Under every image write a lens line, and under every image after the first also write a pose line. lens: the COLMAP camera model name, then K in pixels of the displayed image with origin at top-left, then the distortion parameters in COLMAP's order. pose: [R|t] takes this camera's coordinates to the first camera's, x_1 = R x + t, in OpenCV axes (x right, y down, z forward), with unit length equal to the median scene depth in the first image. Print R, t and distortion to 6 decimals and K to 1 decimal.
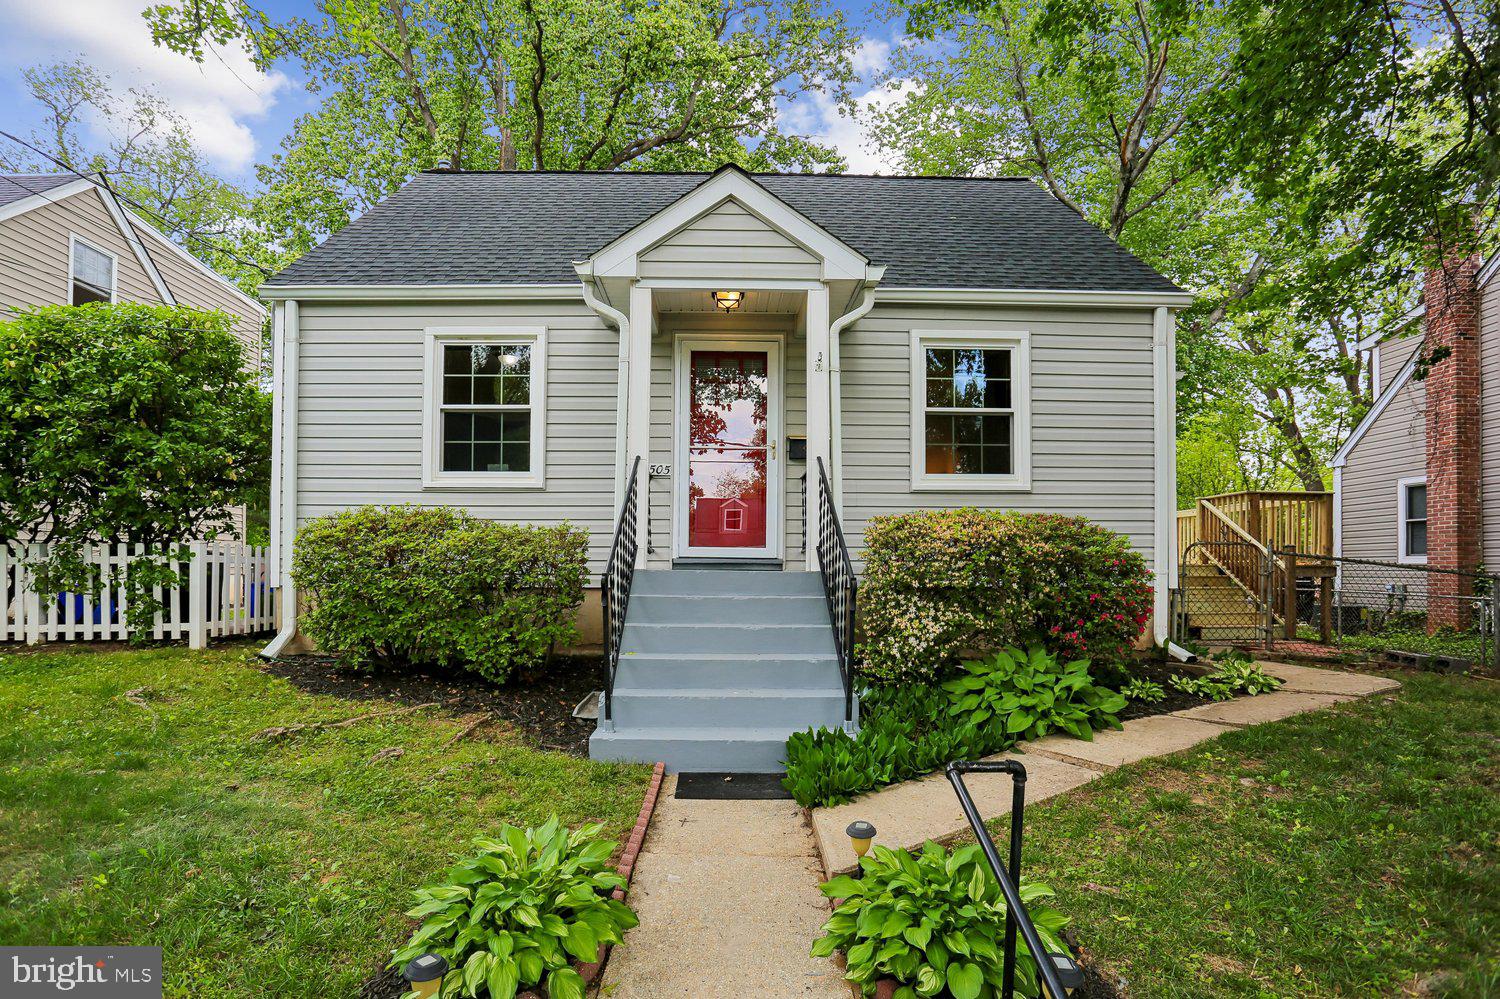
lens RADIAL K [[743.3, 0, 744.6], [0, 743.3, 523.9], [0, 0, 1]] dist [-0.058847, 0.019817]
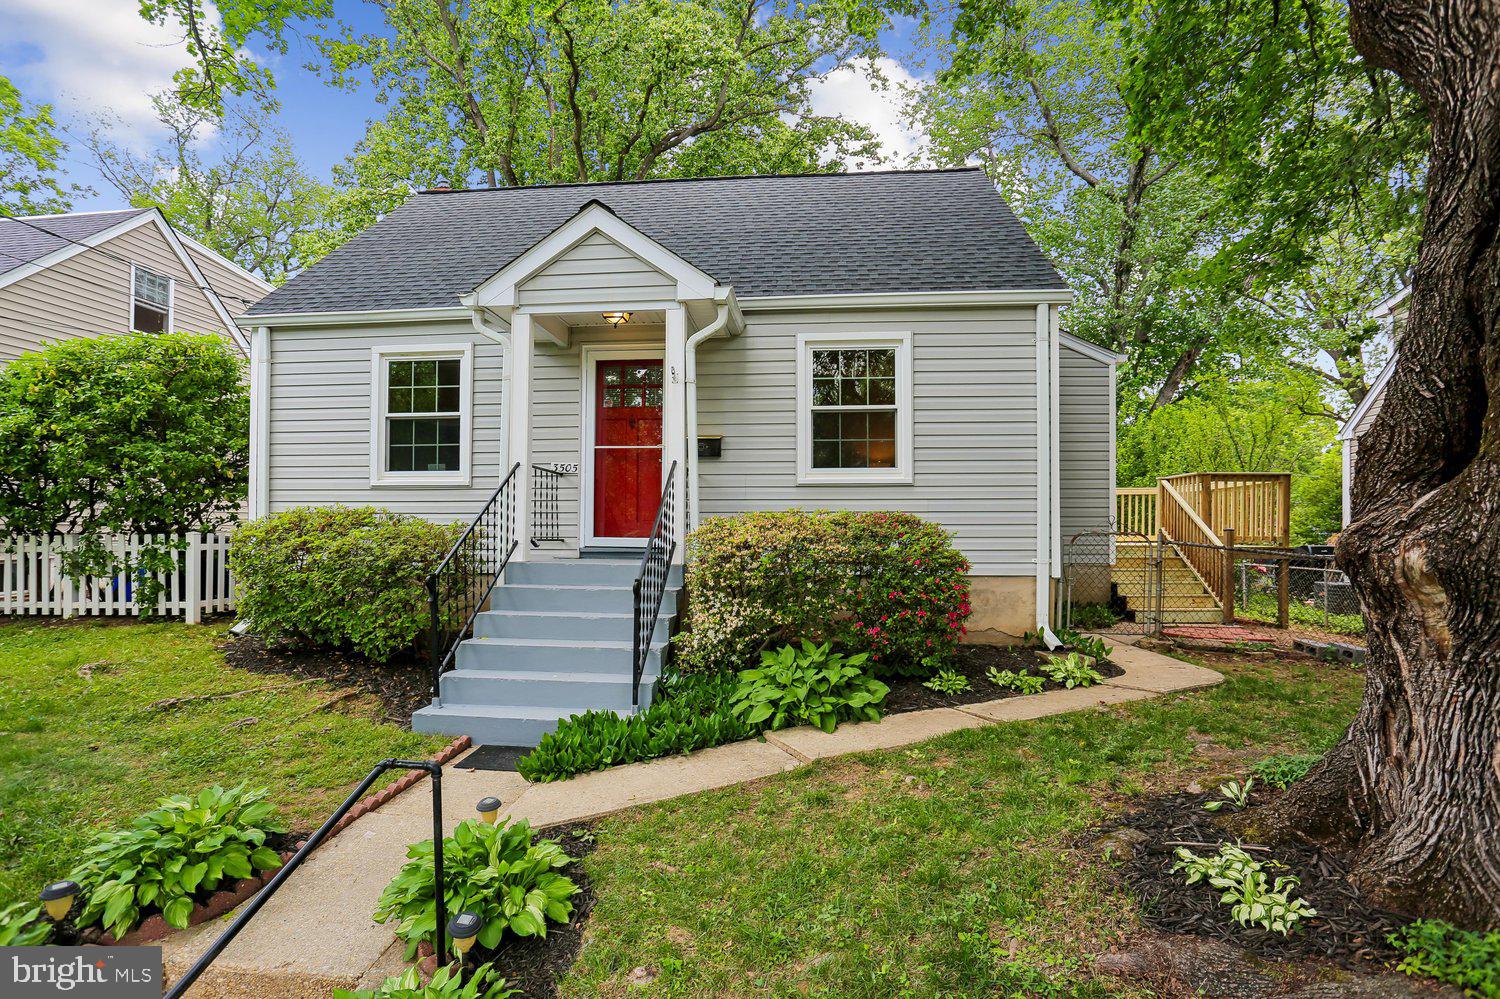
lens RADIAL K [[728.0, 0, 737.8], [0, 728.0, 484.0], [0, 0, 1]] dist [-0.061274, 0.027831]
pose [[0.993776, -0.009156, -0.111018, 0.259237], [0.008271, 0.999930, -0.008424, -0.038130], [0.111087, 0.007453, 0.993783, -0.053650]]
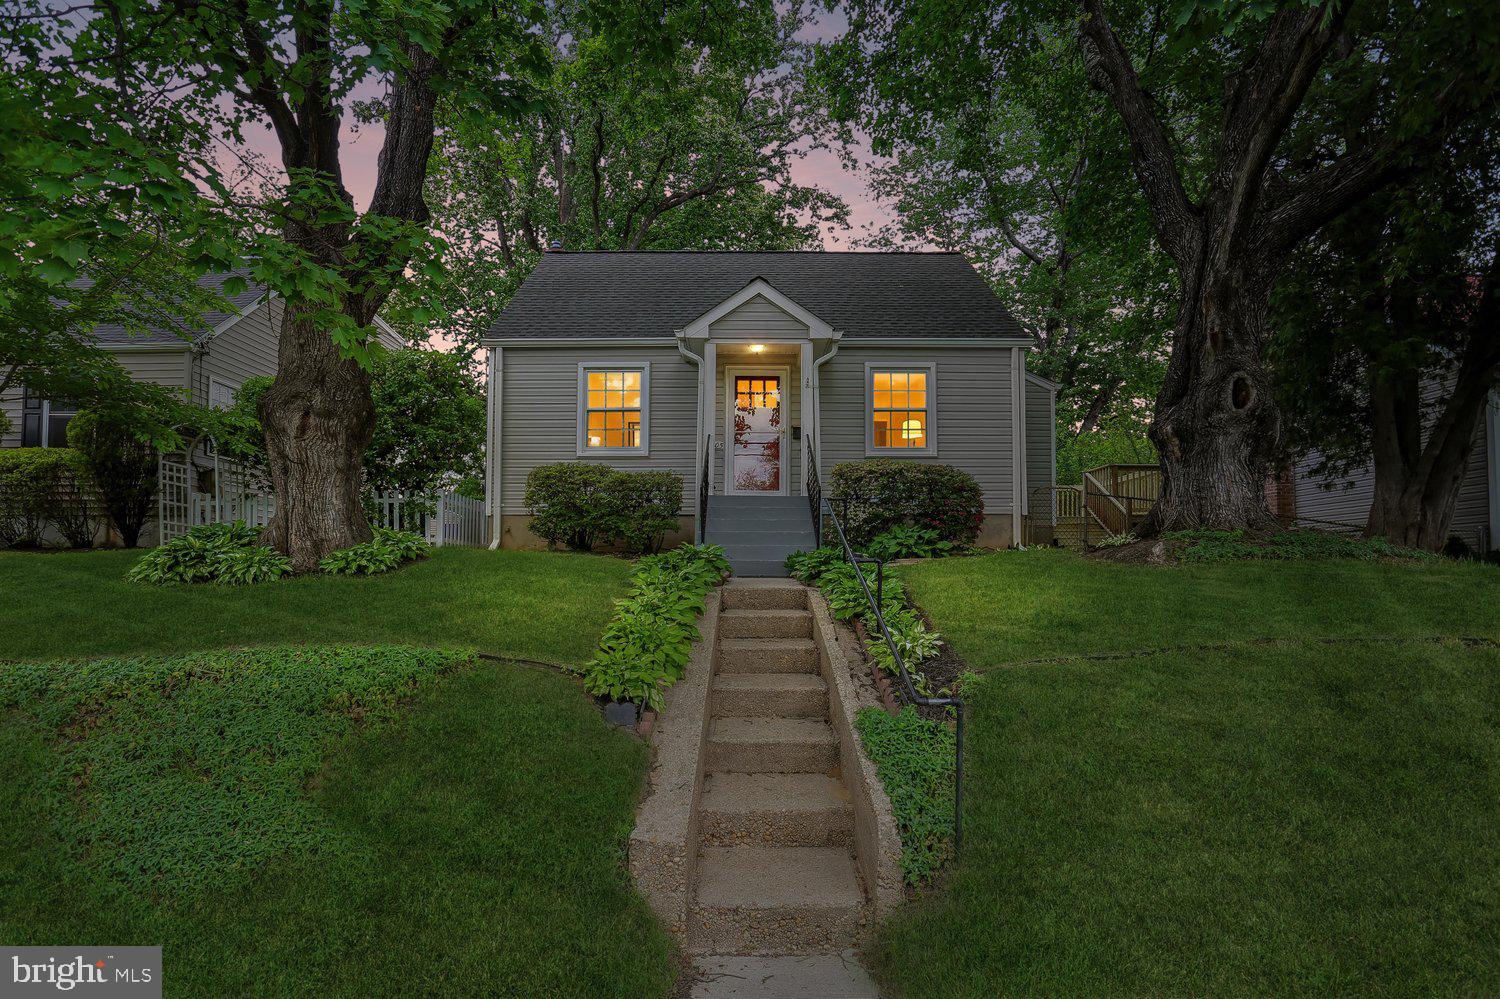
lens RADIAL K [[703.6, 0, 750.0], [0, 703.6, 499.5], [0, 0, 1]] dist [-0.052525, 0.000044]
pose [[0.999777, -0.003702, -0.020774, -0.006071], [0.002918, 0.999286, -0.037675, 0.112840], [0.020898, 0.037606, 0.999074, -0.609950]]
